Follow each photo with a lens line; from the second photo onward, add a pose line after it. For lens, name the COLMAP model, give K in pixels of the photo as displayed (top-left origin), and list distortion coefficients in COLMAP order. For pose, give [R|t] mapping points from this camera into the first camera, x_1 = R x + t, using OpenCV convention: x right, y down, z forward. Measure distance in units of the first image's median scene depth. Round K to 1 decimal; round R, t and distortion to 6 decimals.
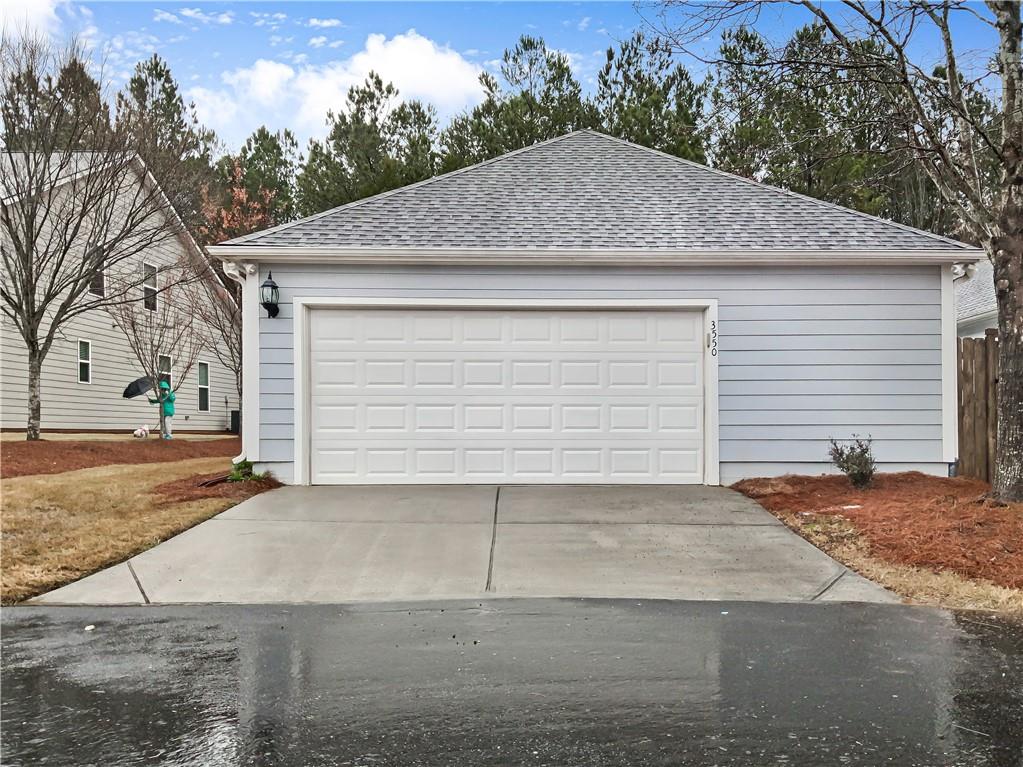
lens RADIAL K [[869.8, 0, 511.5], [0, 869.8, 383.5], [0, 0, 1]] dist [0.095880, -0.187765]
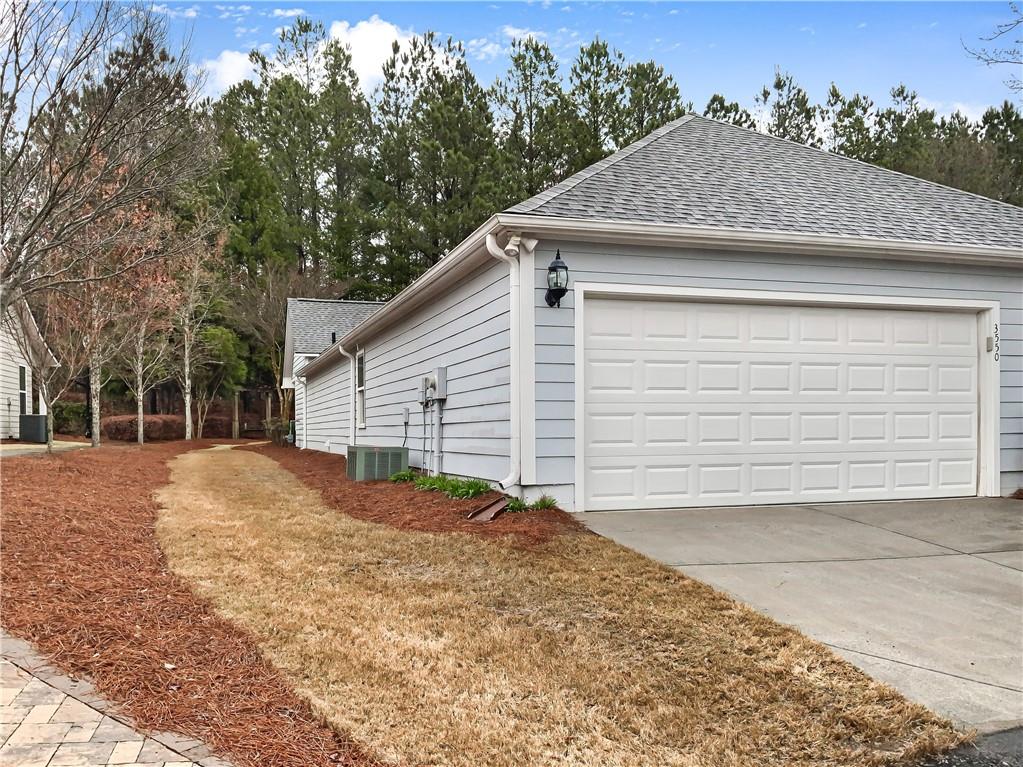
lens RADIAL K [[869.8, 0, 511.5], [0, 869.8, 383.5], [0, 0, 1]] dist [0.095880, -0.187765]
pose [[0.952810, 0.004317, 0.303538, -0.548684], [-0.004448, 0.999990, -0.000258, -0.004225], [-0.303536, -0.001104, 0.952819, 0.240902]]
